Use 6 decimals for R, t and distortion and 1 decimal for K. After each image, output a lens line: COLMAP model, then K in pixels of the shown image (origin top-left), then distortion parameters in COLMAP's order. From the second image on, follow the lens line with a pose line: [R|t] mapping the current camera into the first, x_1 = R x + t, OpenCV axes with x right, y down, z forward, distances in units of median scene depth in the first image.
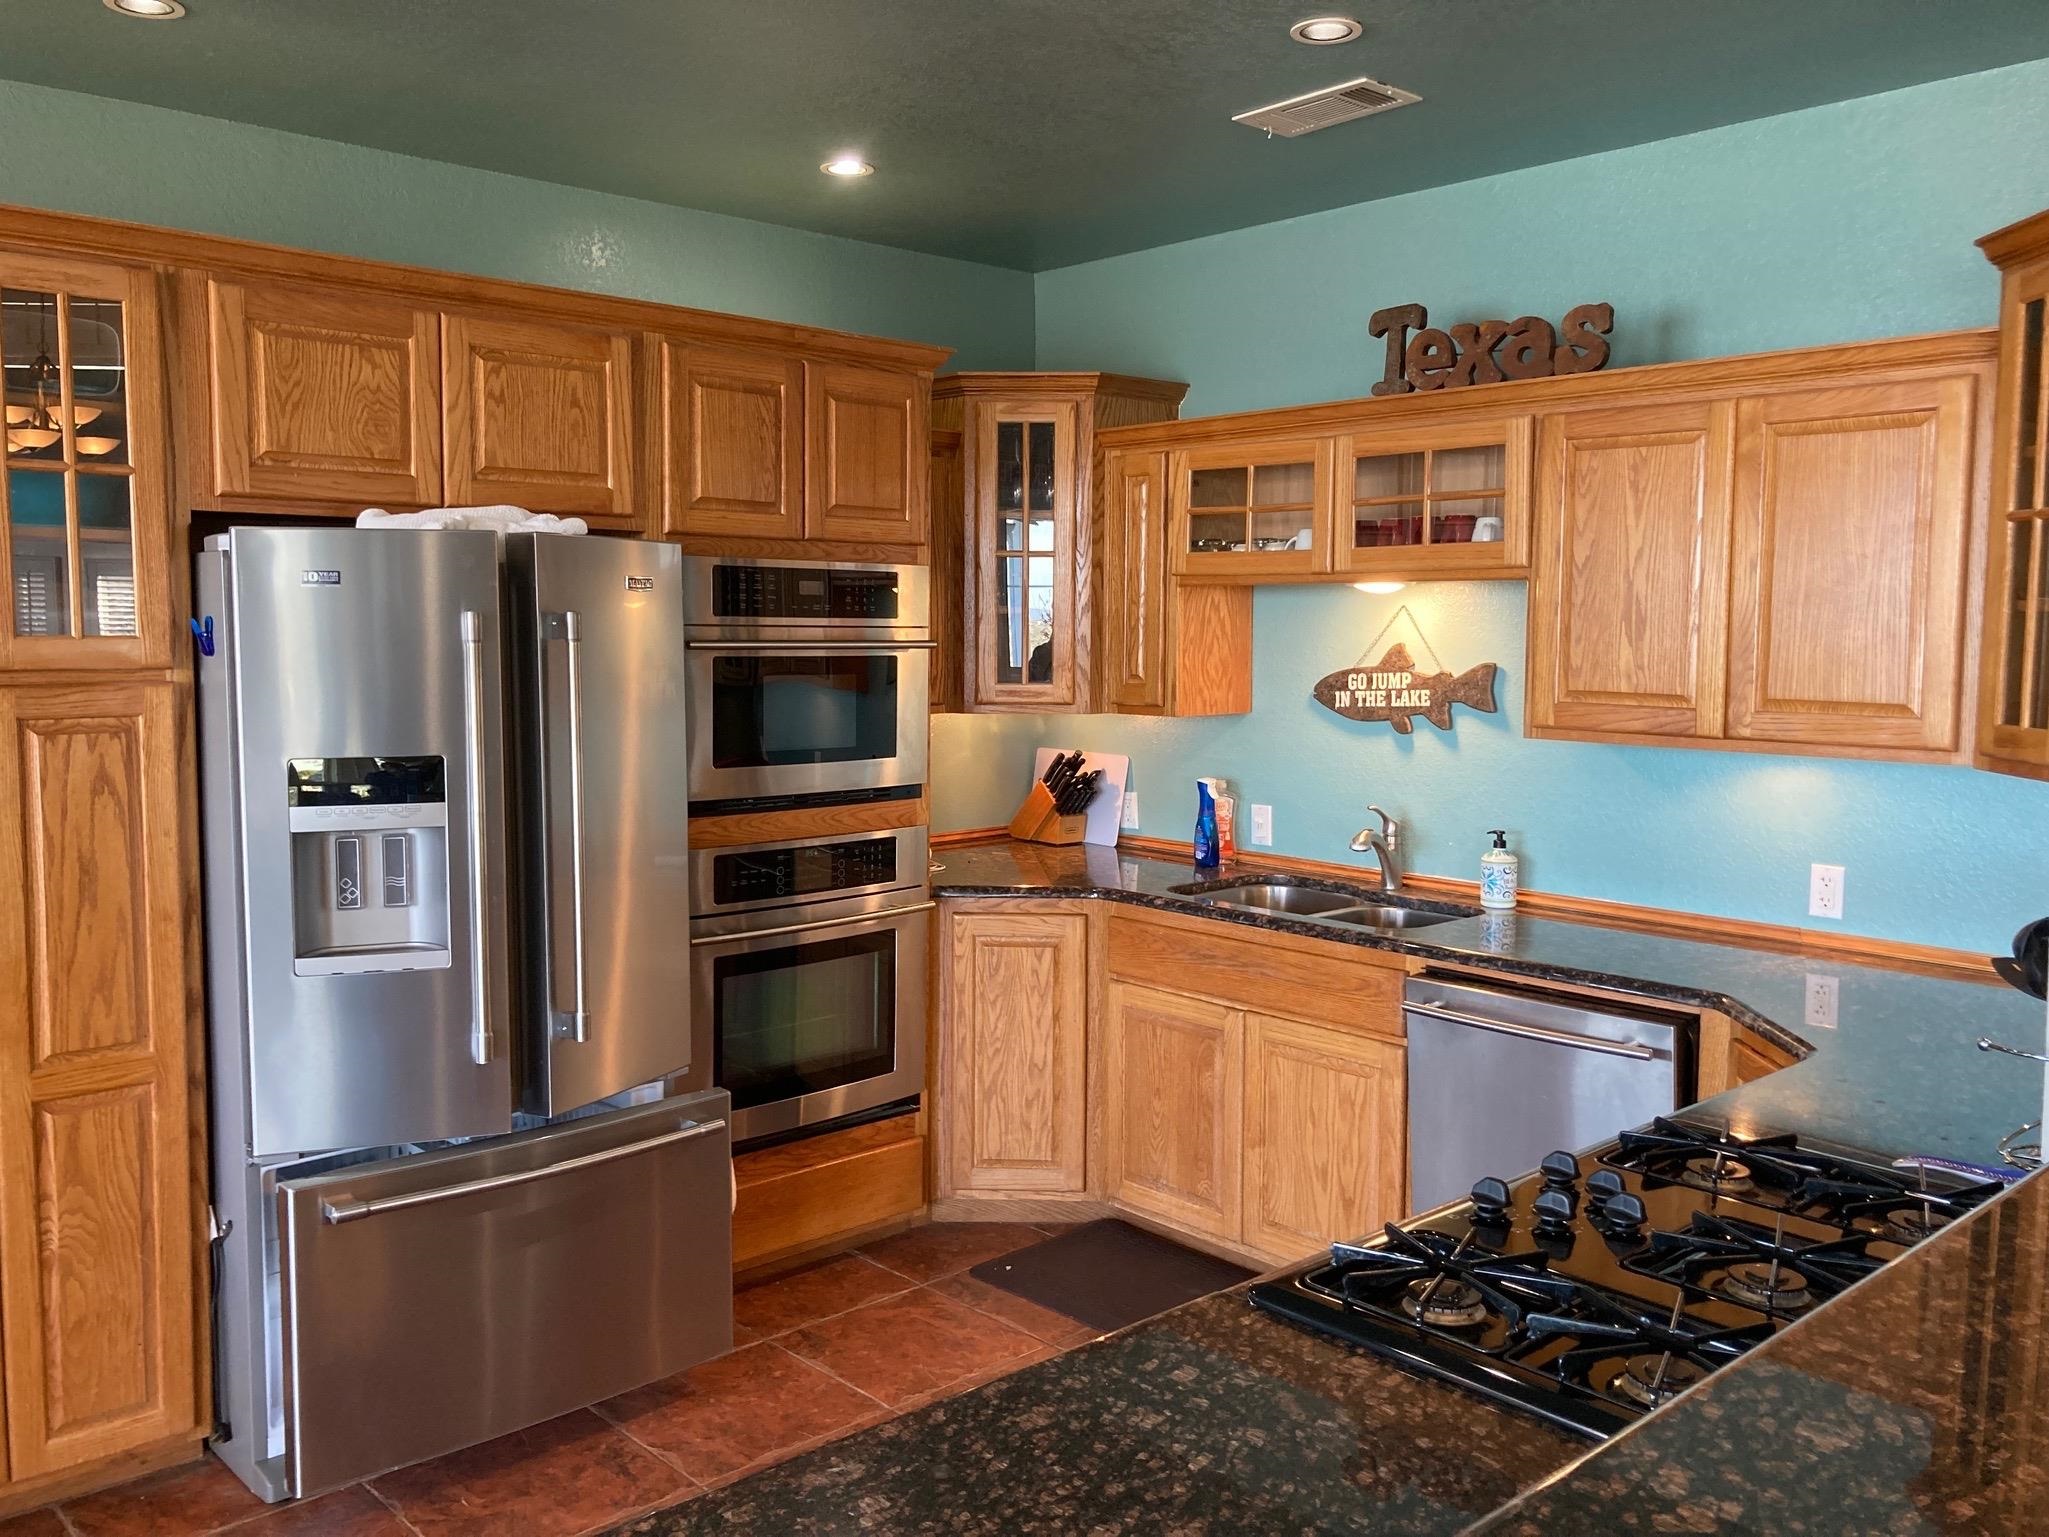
lens RADIAL K [[1695.1, 0, 1024.3], [0, 1695.1, 754.5], [0, 0, 1]] dist [-0.004079, 0.001060]
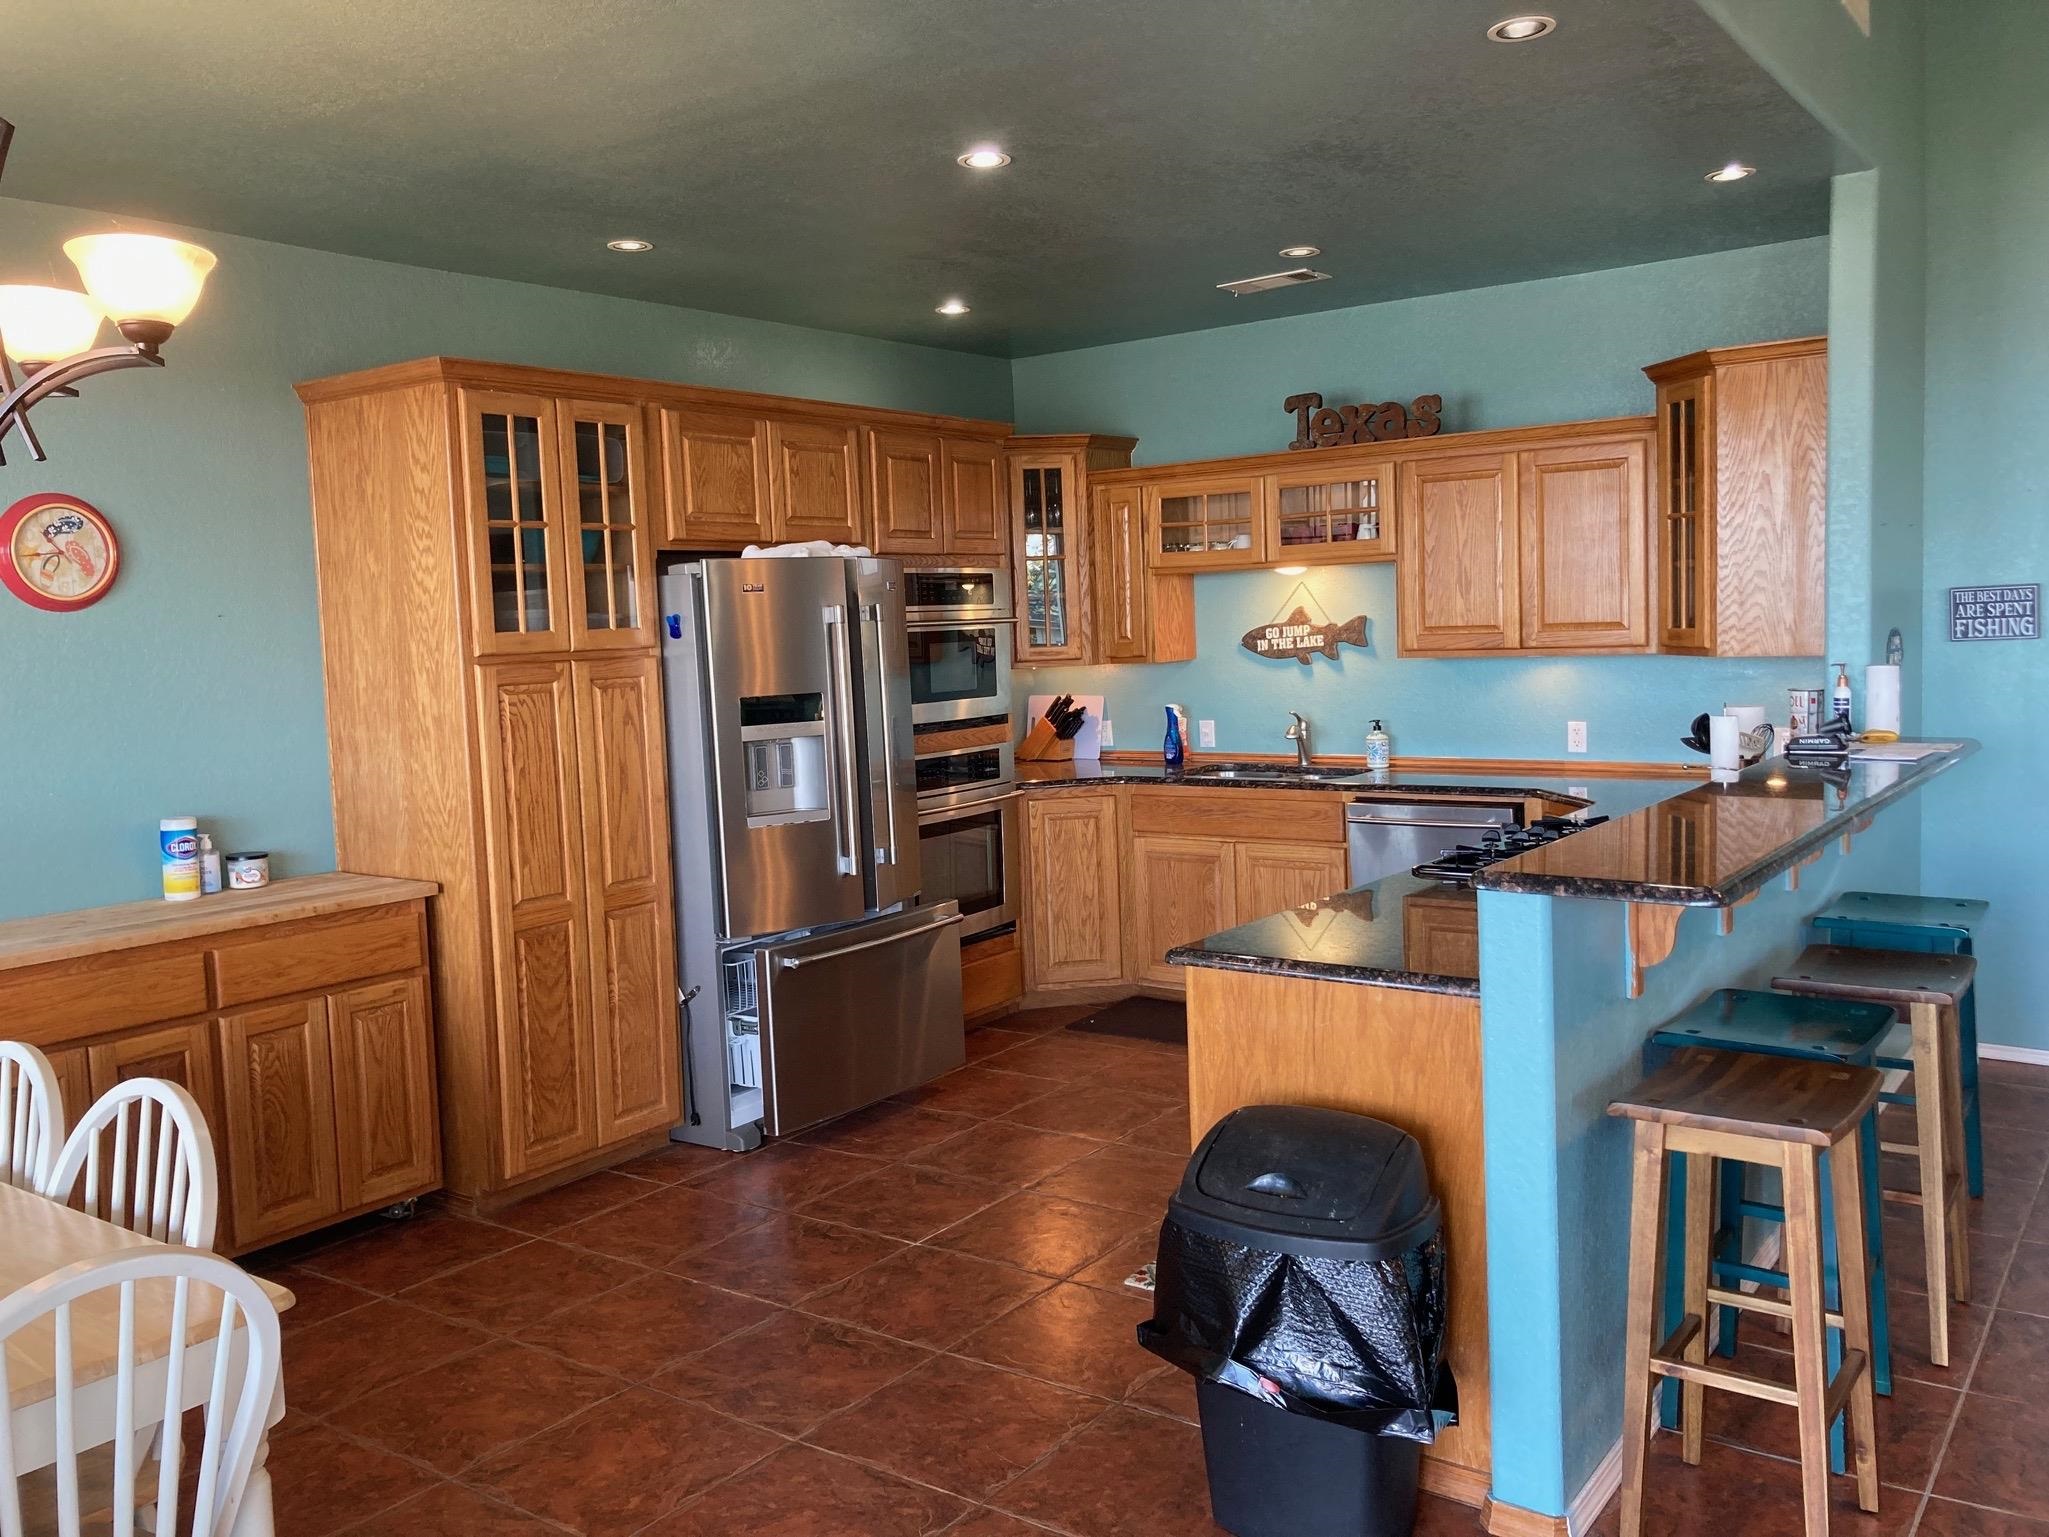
lens RADIAL K [[1722.0, 0, 1020.1], [0, 1722.0, 771.4], [0, 0, 1]] dist [0.062081, -0.313587]
pose [[0.979470, -0.062501, 0.191655, -0.367799], [0.061038, 0.998044, 0.013535, 0.051583], [-0.192126, -0.001559, 0.981369, -0.536242]]
